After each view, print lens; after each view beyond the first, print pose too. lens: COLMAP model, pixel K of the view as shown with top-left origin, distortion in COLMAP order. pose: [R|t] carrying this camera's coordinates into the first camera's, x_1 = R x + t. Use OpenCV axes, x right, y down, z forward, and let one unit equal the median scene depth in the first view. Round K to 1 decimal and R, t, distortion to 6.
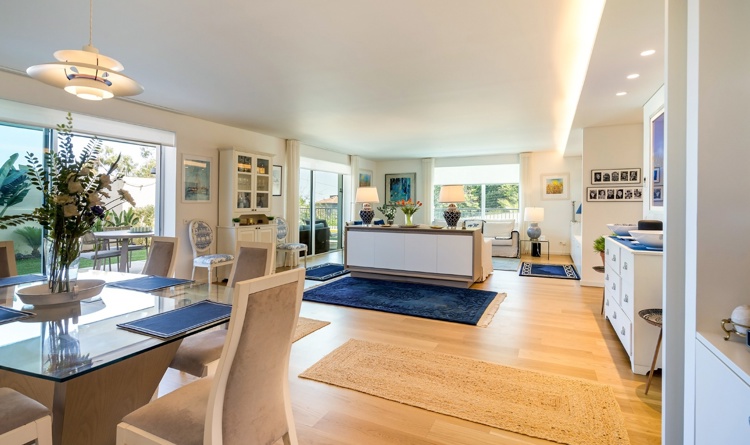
lens RADIAL K [[349.6, 0, 375.0], [0, 349.6, 222.5], [0, 0, 1]] dist [-0.001264, 0.000574]
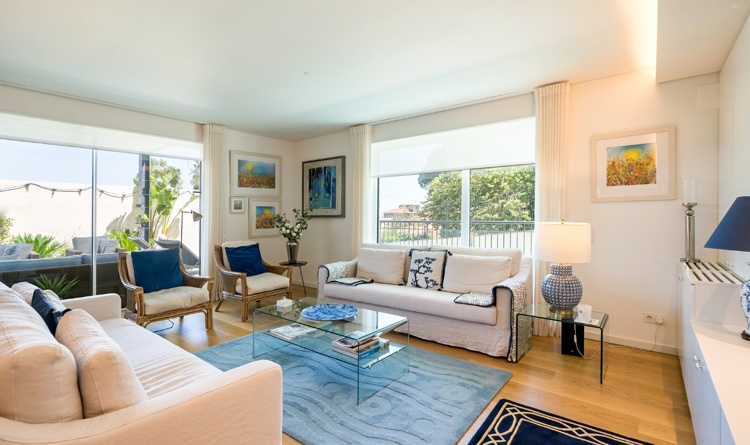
lens RADIAL K [[349.6, 0, 375.0], [0, 349.6, 222.5], [0, 0, 1]] dist [-0.001264, 0.000574]
pose [[0.978535, -0.000459, -0.206078, 0.386268], [-0.005336, 0.999606, -0.027565, -0.035472], [0.206009, 0.028073, 0.978147, 0.689724]]
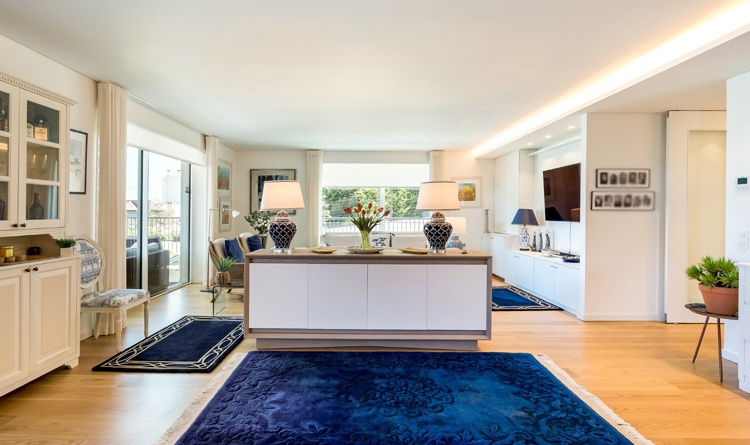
lens RADIAL K [[357.6, 0, 347.7], [0, 357.6, 225.4], [0, 0, 1]] dist [-0.000647, 0.000246]
pose [[0.904396, -0.011650, 0.426536, -0.151484], [0.017272, 0.999807, -0.009316, -0.021719], [-0.426345, 0.015793, 0.904423, 0.393696]]
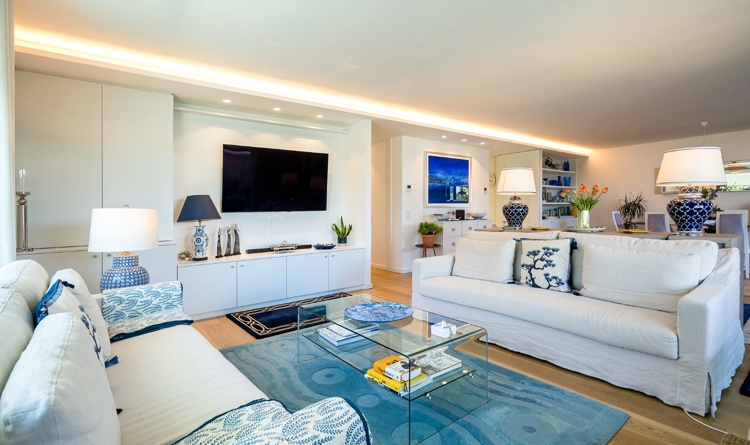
lens RADIAL K [[349.6, 0, 375.0], [0, 349.6, 222.5], [0, 0, 1]] dist [-0.001264, 0.000574]
pose [[-0.902475, 0.007106, 0.430684, 0.119224], [0.044252, 0.996103, 0.076292, -0.048791], [-0.428463, 0.087911, -0.899273, 1.349549]]
